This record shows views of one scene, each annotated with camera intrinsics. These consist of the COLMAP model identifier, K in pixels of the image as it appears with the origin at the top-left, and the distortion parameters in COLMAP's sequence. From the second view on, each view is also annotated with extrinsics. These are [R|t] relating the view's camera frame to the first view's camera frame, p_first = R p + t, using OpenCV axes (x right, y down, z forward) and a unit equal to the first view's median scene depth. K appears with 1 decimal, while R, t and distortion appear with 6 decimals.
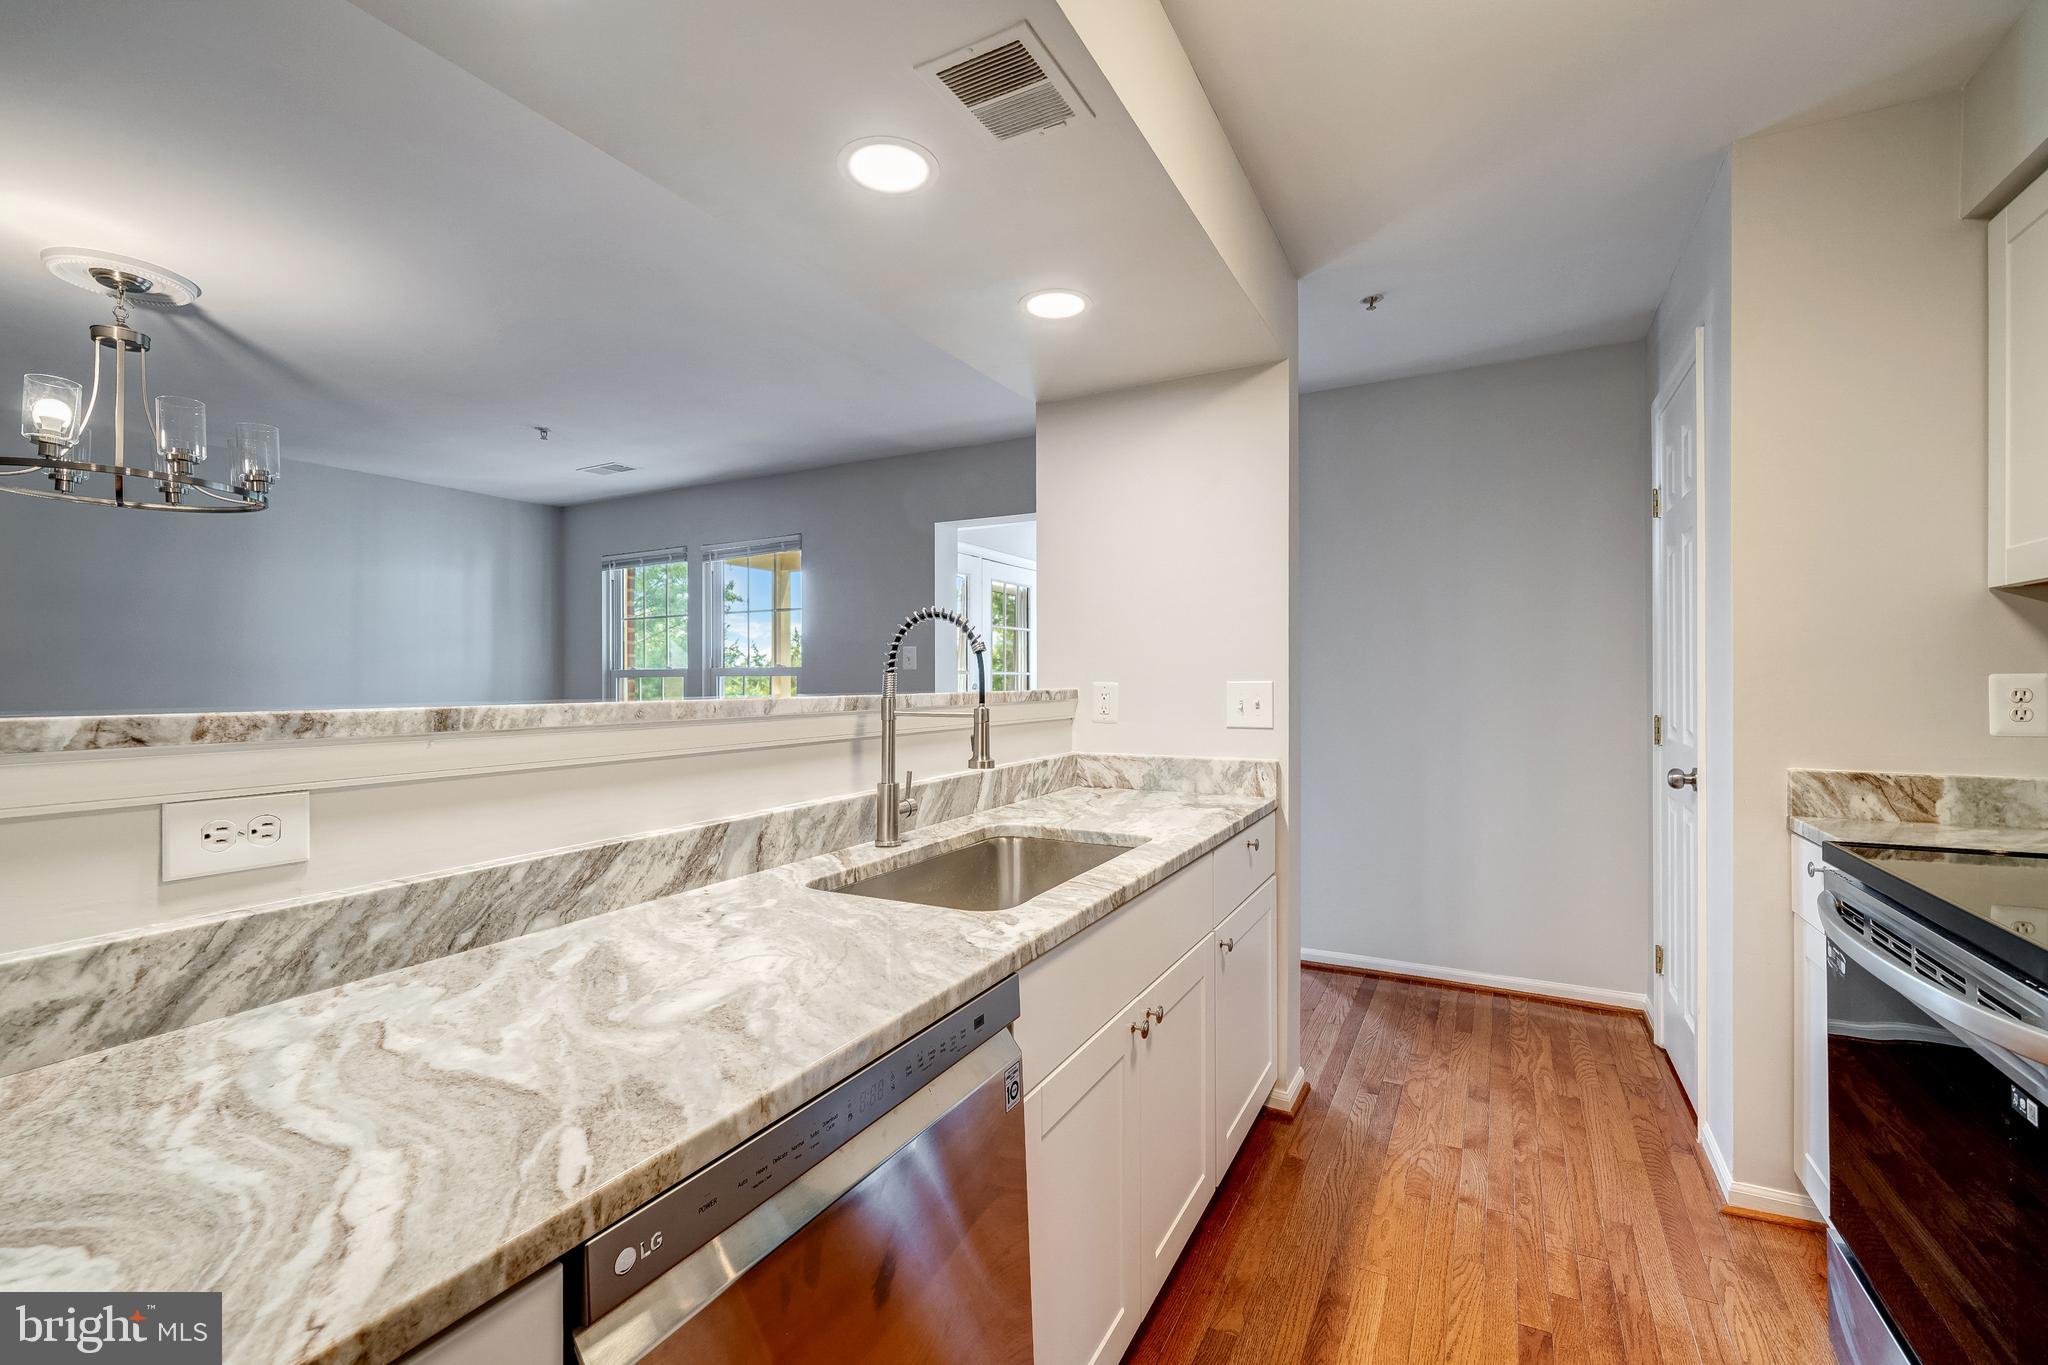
lens RADIAL K [[872.3, 0, 1028.7], [0, 872.3, 680.0], [0, 0, 1]] dist [-0.001033, -0.000180]
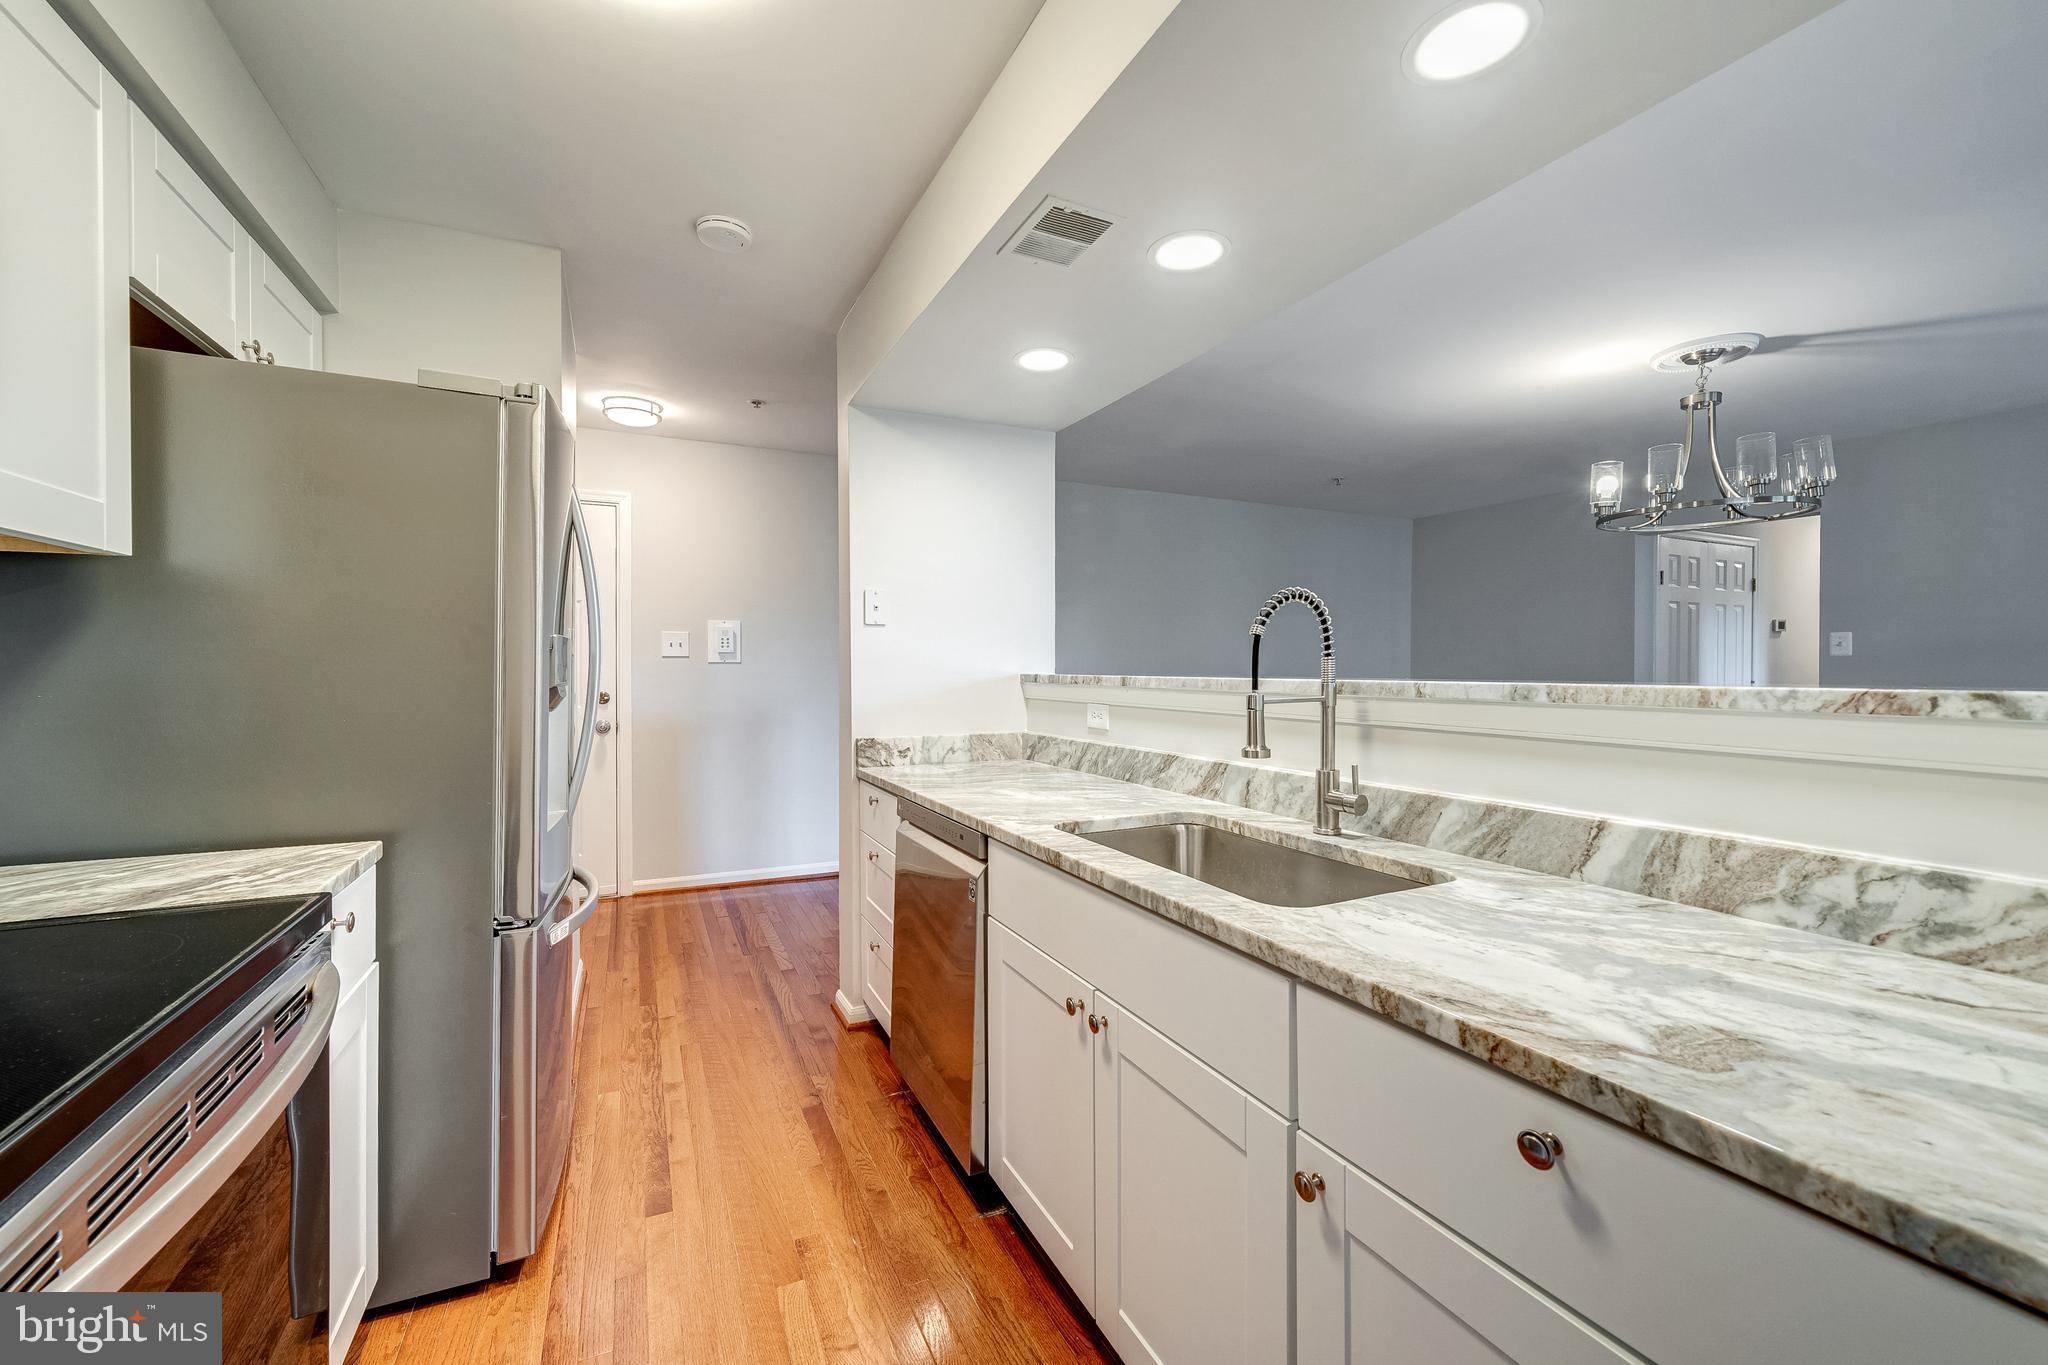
lens RADIAL K [[800.6, 0, 1008.7], [0, 800.6, 670.2], [0, 0, 1]] dist [-0.004882, 0.001374]
pose [[-0.588058, 0.010536, -0.808750, 0.849121], [0.003546, 0.999939, 0.010449, -0.004540], [0.808811, 0.003276, -0.588059, 1.356968]]
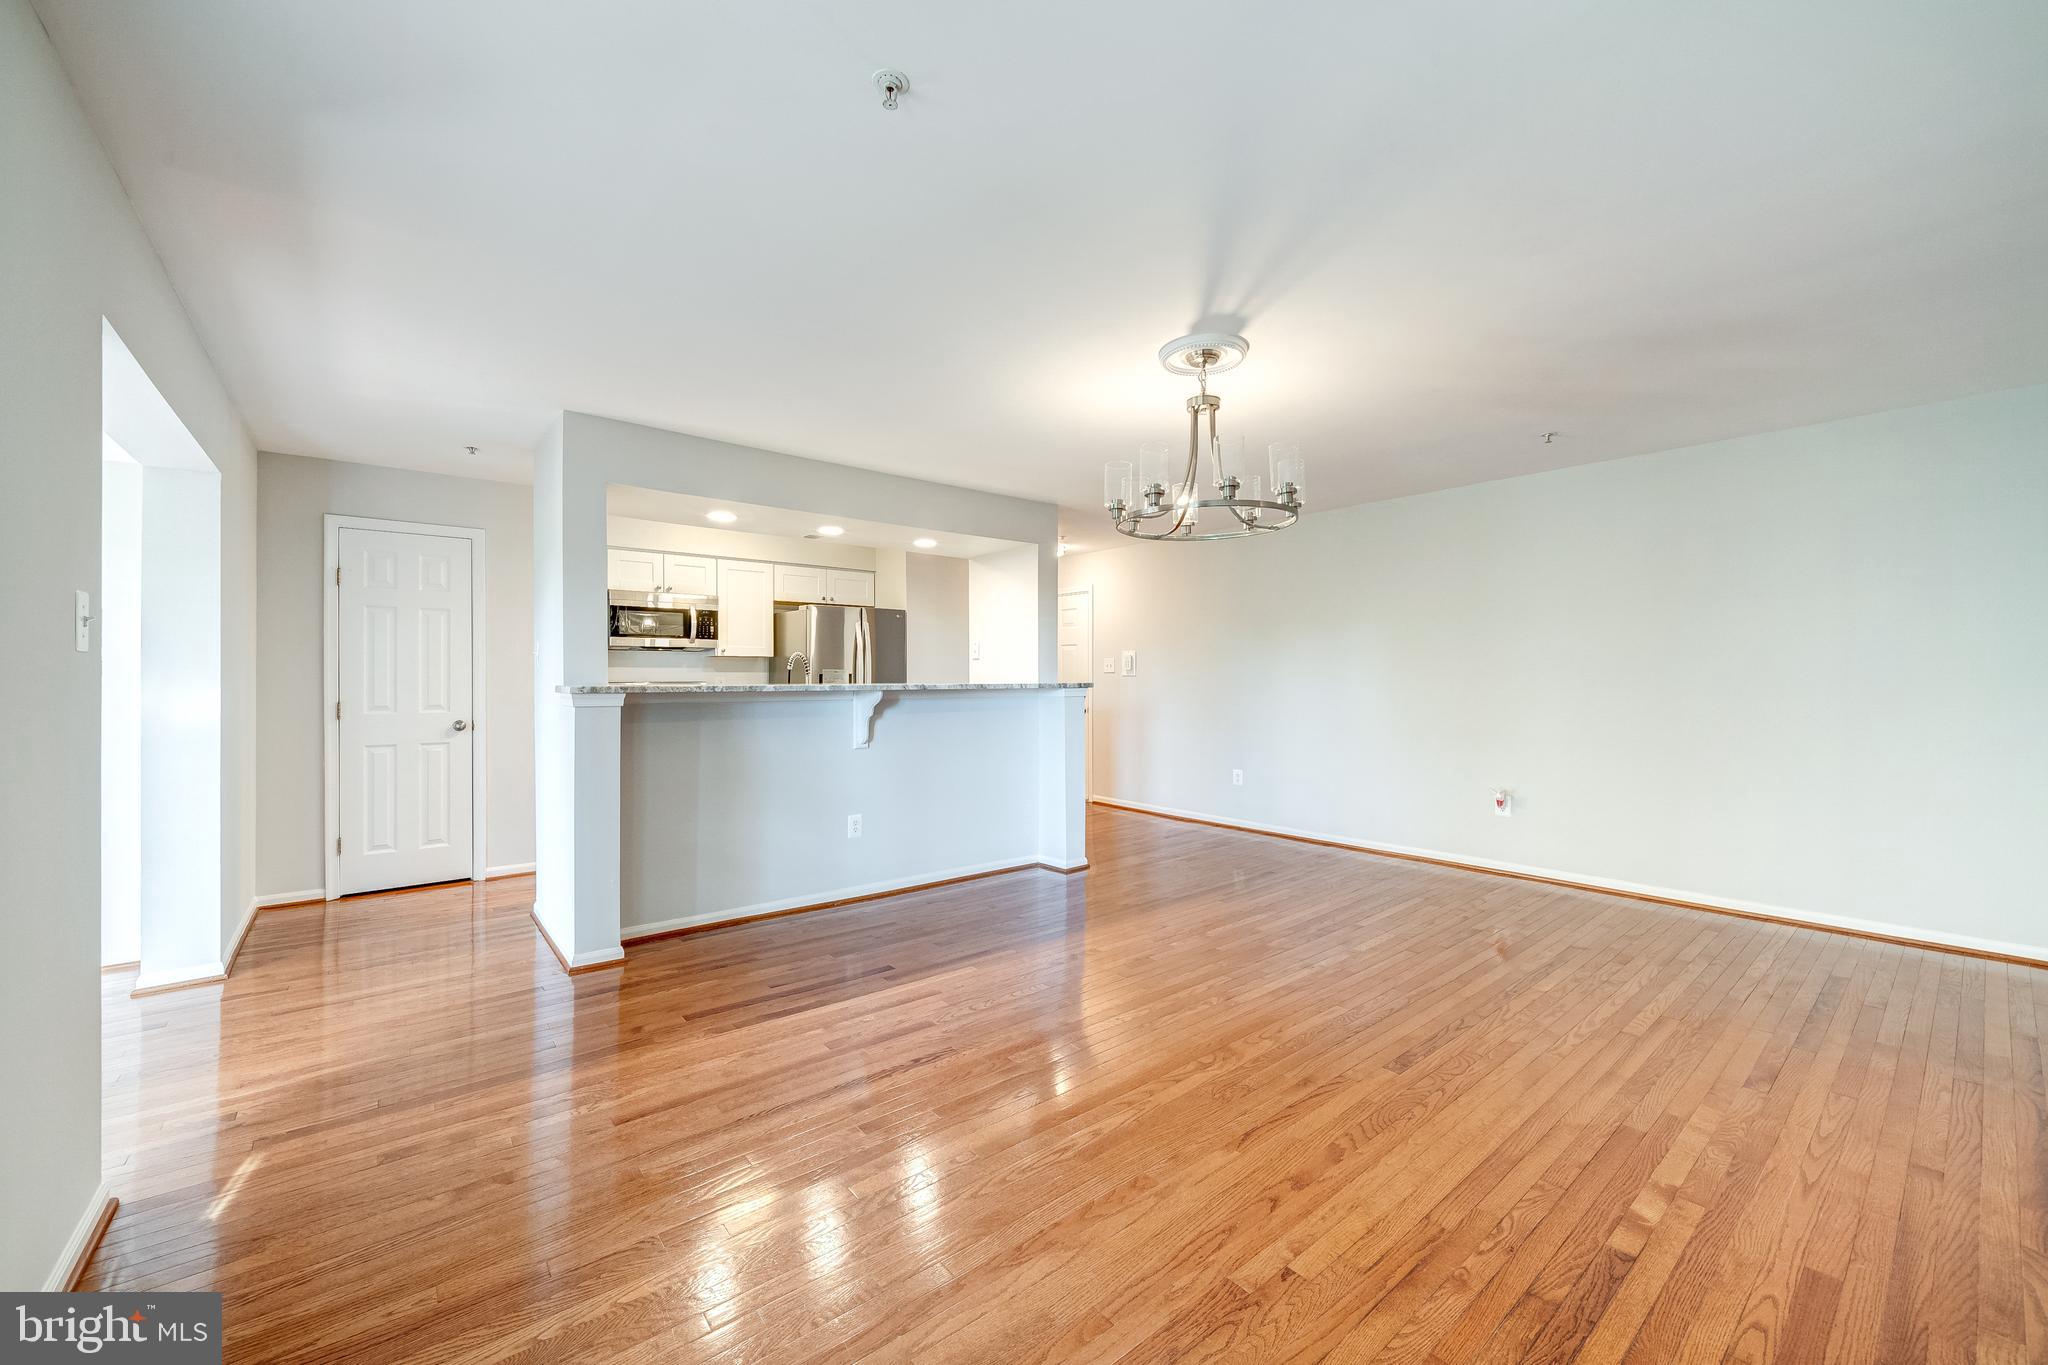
lens RADIAL K [[800.6, 0, 994.4], [0, 800.6, 672.8], [0, 0, 1]] dist [-0.004882, 0.001374]
pose [[-0.911133, 0.008155, 0.412033, -1.865083], [0.006660, 0.999965, -0.005064, -0.005744], [-0.412060, -0.001870, -0.911155, 3.294391]]
